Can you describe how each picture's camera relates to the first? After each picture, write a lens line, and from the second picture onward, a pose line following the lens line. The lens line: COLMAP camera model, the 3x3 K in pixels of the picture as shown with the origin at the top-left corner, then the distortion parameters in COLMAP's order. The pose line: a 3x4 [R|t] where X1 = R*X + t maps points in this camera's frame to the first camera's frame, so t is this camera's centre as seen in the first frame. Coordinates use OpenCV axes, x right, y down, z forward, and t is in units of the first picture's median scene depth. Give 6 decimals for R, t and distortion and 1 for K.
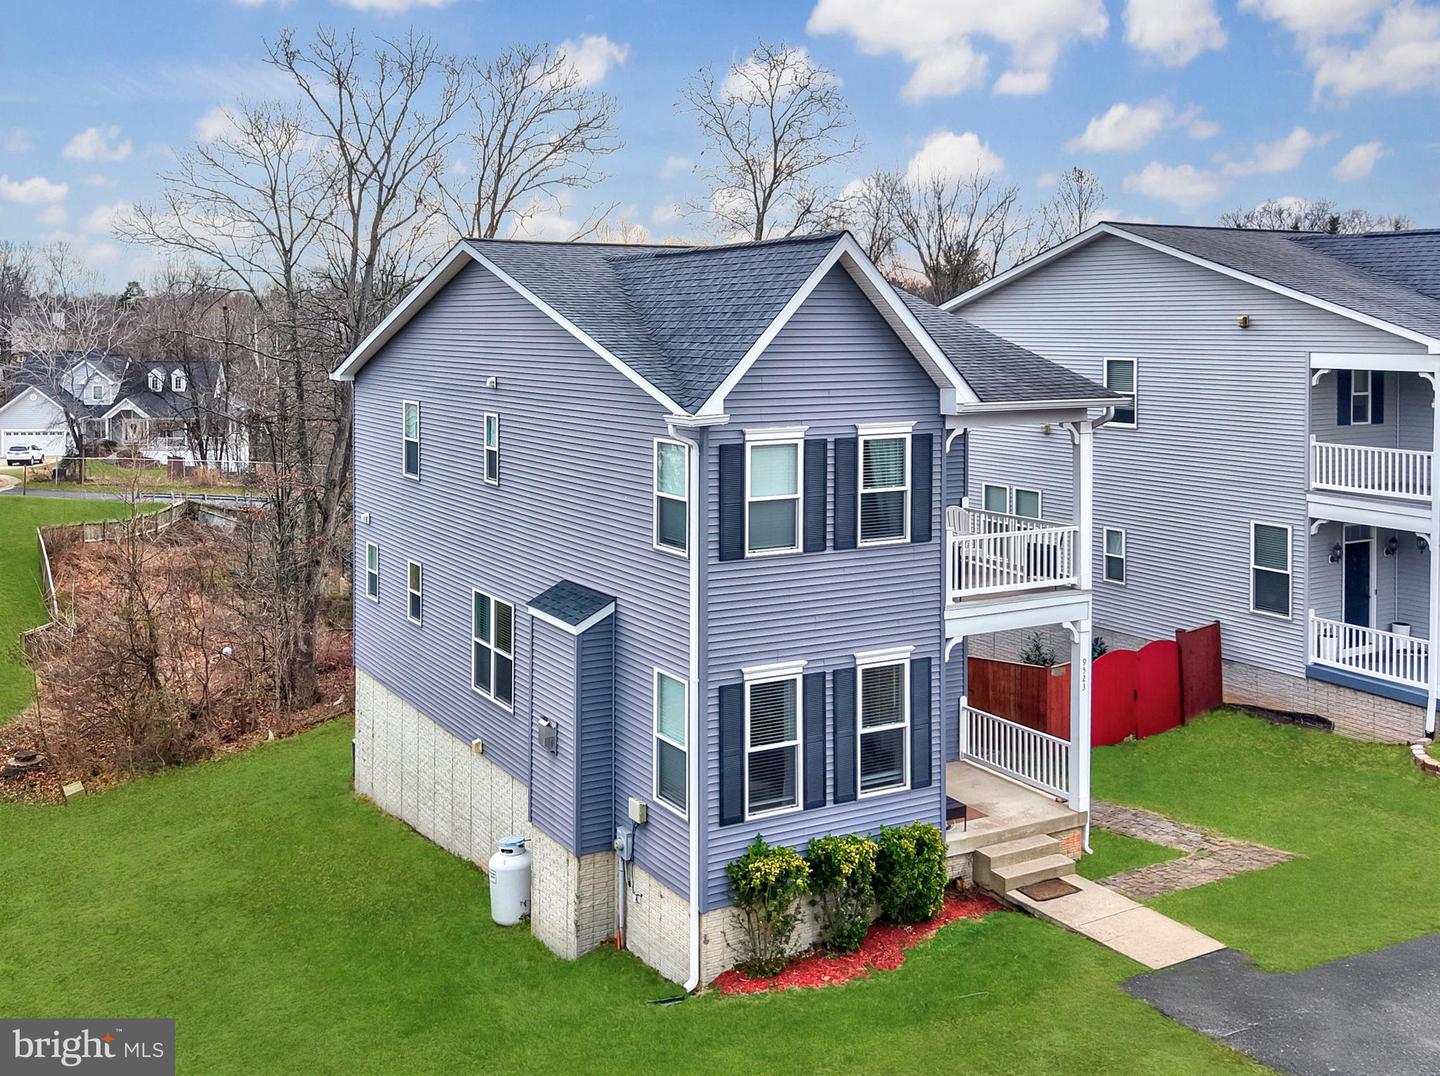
lens RADIAL K [[1253.2, 0, 627.5], [0, 1253.2, 537.9], [0, 0, 1]] dist [0.080574, -0.154653]
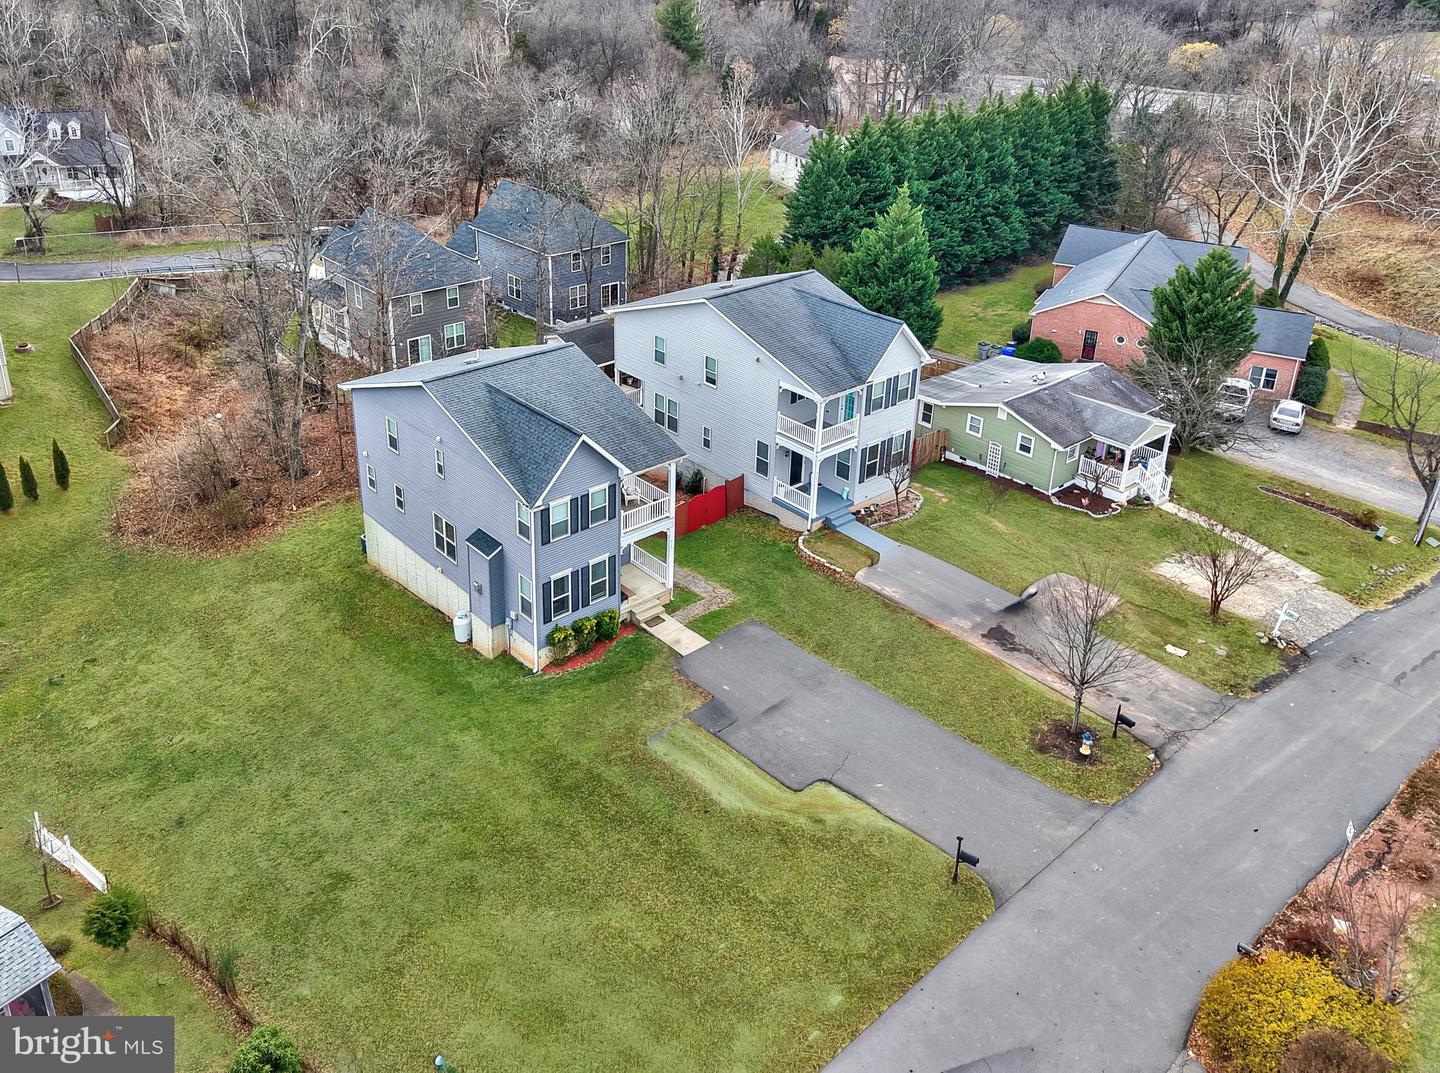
lens RADIAL K [[1253.2, 0, 627.5], [0, 1253.2, 536.4], [0, 0, 1]] dist [0.080574, -0.154653]
pose [[0.981392, -0.078916, 0.175047, -0.222893], [-0.007284, 0.895682, 0.444635, -1.209291], [-0.191875, -0.437636, 0.878441, -1.471206]]
